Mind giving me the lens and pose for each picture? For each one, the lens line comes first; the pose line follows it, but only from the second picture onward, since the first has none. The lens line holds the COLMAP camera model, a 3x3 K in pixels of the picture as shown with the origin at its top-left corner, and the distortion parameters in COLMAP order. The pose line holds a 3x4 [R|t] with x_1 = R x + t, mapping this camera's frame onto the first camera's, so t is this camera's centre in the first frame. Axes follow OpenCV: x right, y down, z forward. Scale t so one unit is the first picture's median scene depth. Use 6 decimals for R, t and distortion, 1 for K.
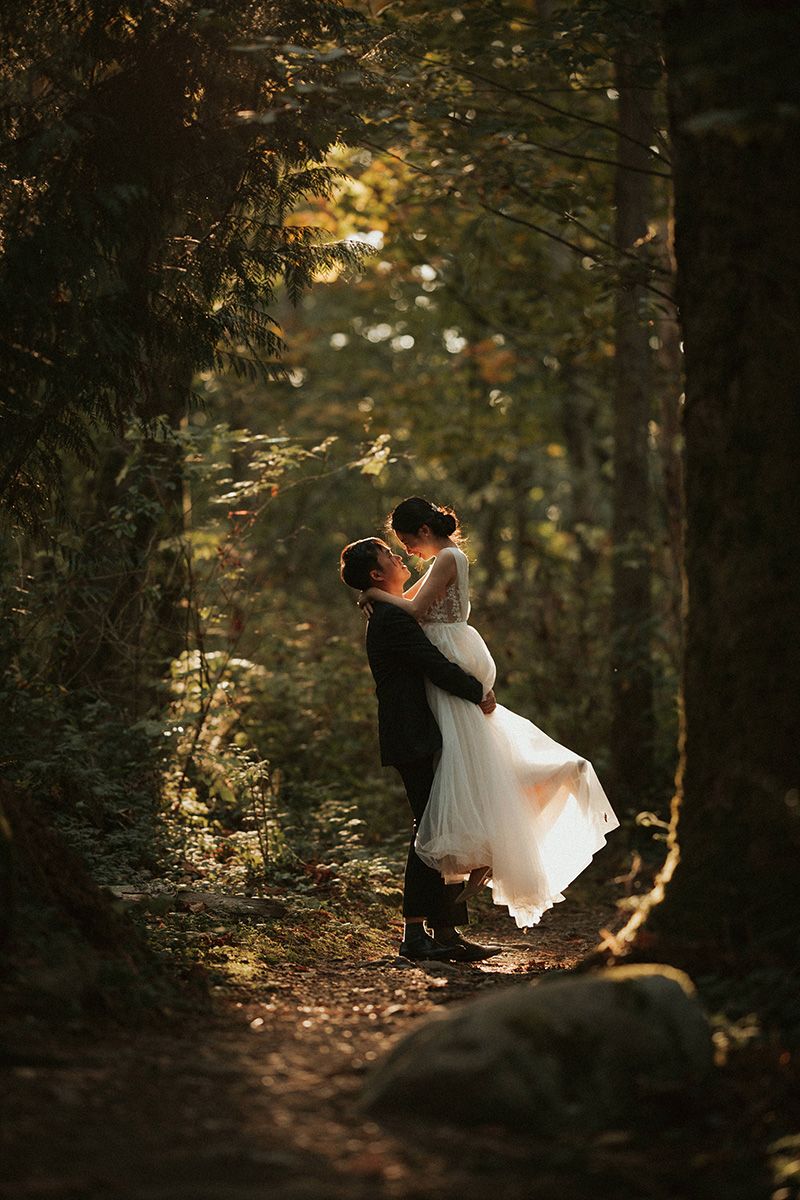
lens RADIAL K [[4592.5, 0, 400.0], [0, 4592.5, 600.0], [0, 0, 1]] dist [0.229248, -1.380501]
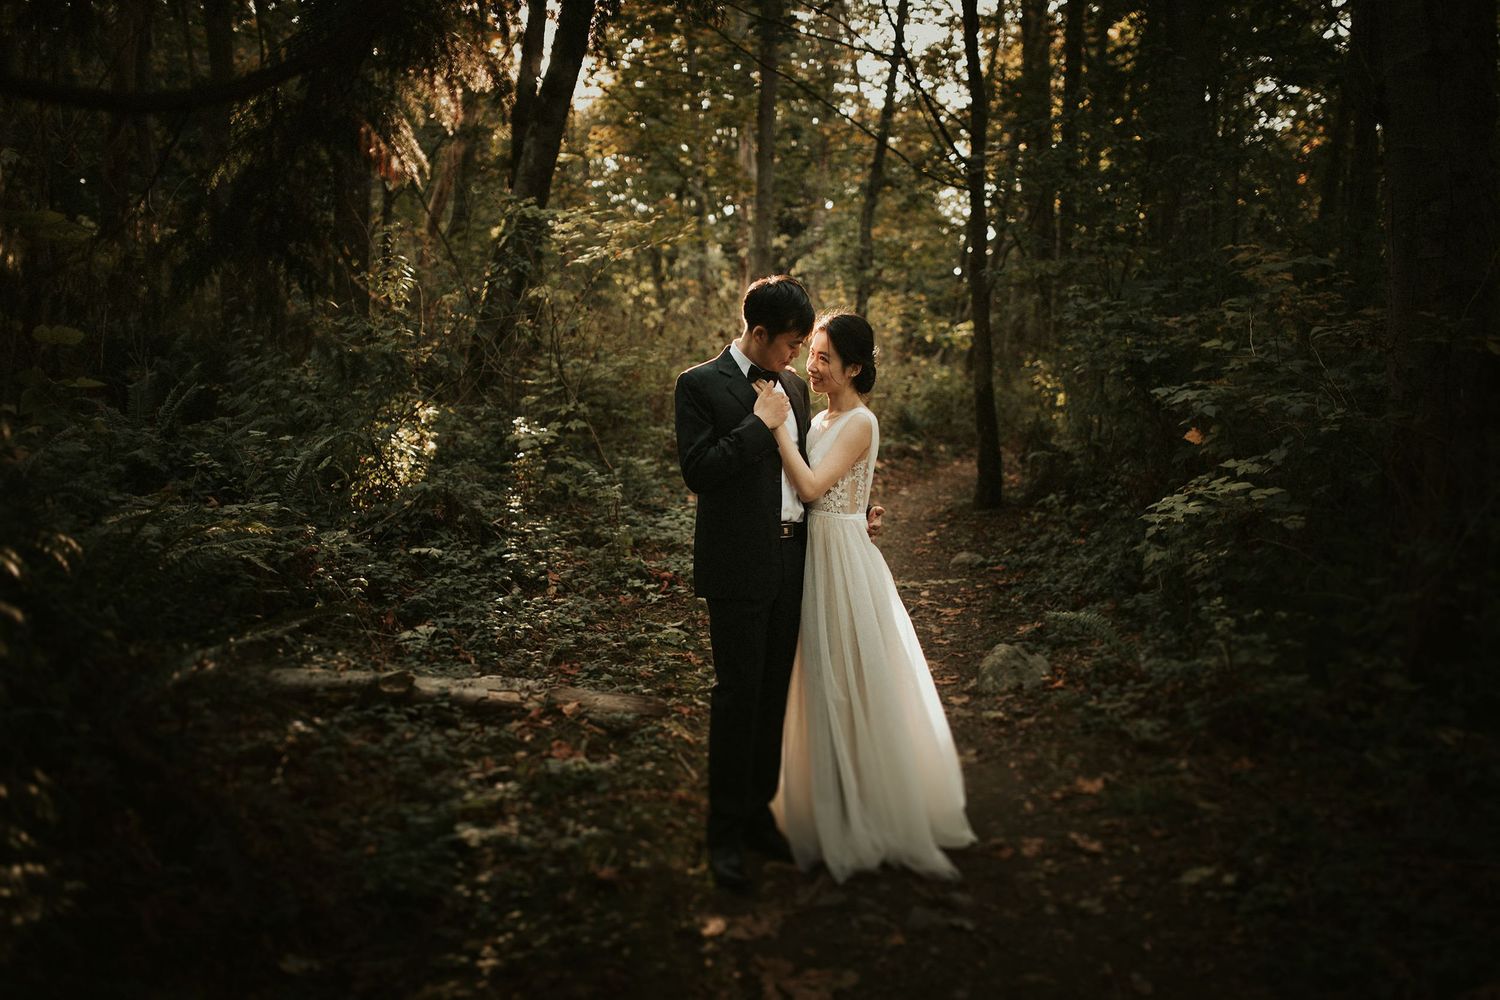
lens RADIAL K [[1577.6, 0, 750.0], [0, 1577.6, 500.0], [0, 0, 1]] dist [0.160030, 0.022070]
pose [[0.996144, 0.011422, 0.086991, -0.031528], [-0.022105, 0.992178, 0.122856, -0.011795], [-0.084907, -0.124305, 0.988605, 0.597168]]
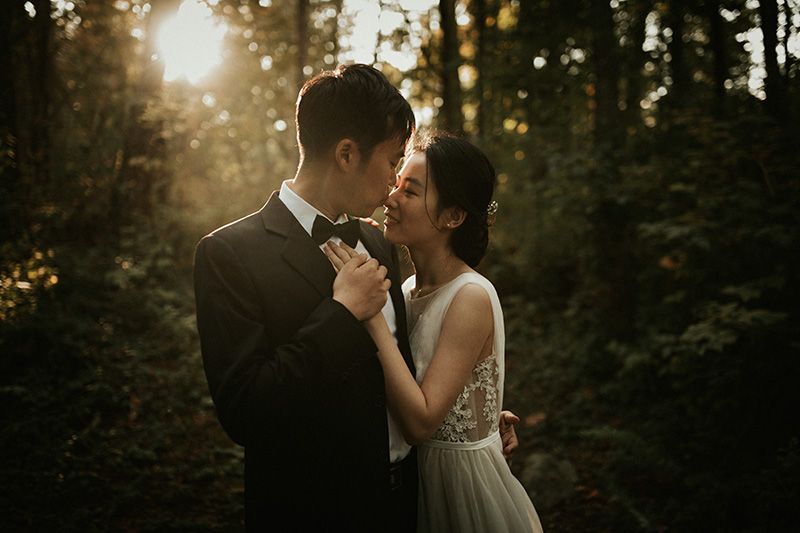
lens RADIAL K [[841.4, 0, 400.0], [0, 841.4, 266.5], [0, 0, 1]] dist [0.160030, 0.022070]
pose [[0.978007, -0.021234, 0.207488, -0.022403], [-0.000297, 0.994662, 0.103191, -0.007451], [-0.208572, -0.100983, 0.972780, 0.728560]]
